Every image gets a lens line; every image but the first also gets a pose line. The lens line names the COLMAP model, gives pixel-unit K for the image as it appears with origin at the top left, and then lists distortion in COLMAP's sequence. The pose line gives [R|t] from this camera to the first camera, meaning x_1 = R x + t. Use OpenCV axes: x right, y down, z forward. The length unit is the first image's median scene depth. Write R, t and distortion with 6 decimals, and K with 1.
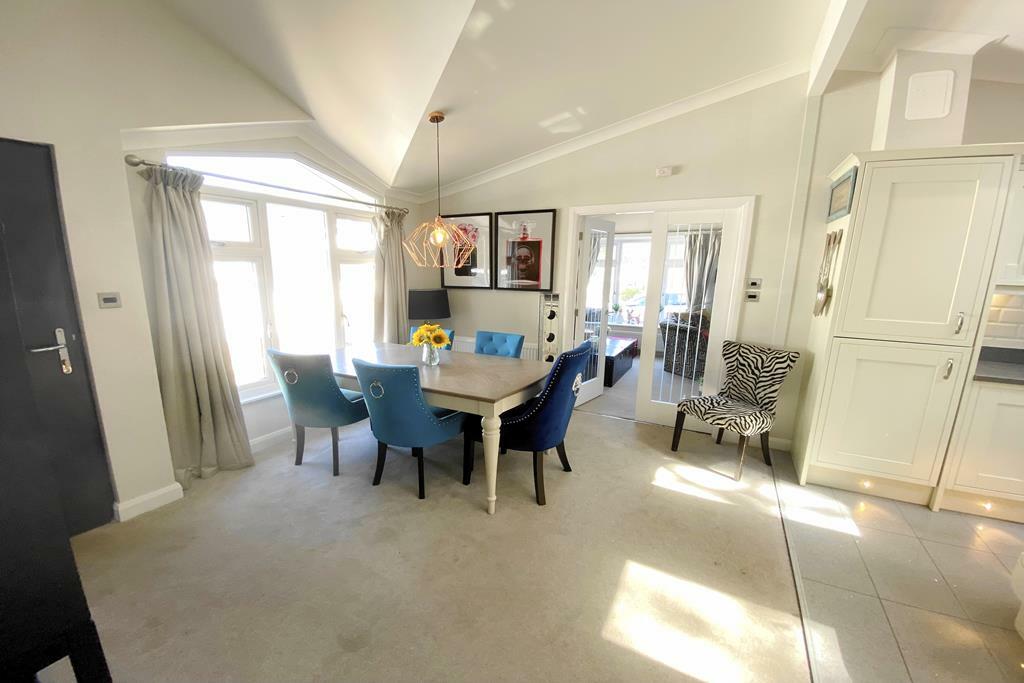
lens RADIAL K [[411.9, 0, 503.3], [0, 411.9, 356.5], [0, 0, 1]] dist [0.000735, -0.012909]
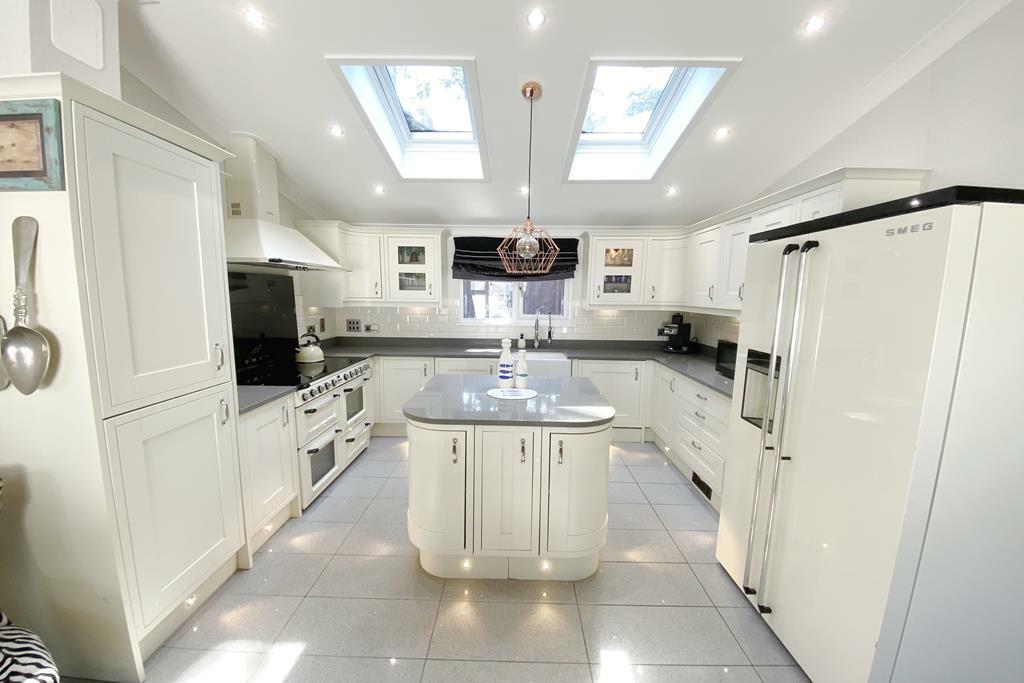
lens RADIAL K [[412.8, 0, 511.1], [0, 412.8, 357.3], [0, 0, 1]] dist [0.030459, -0.023513]
pose [[-0.459234, -0.153014, 0.875037, 0.076060], [0.162471, 0.953969, 0.252084, -0.145524], [-0.873331, 0.257933, -0.413235, 0.601234]]
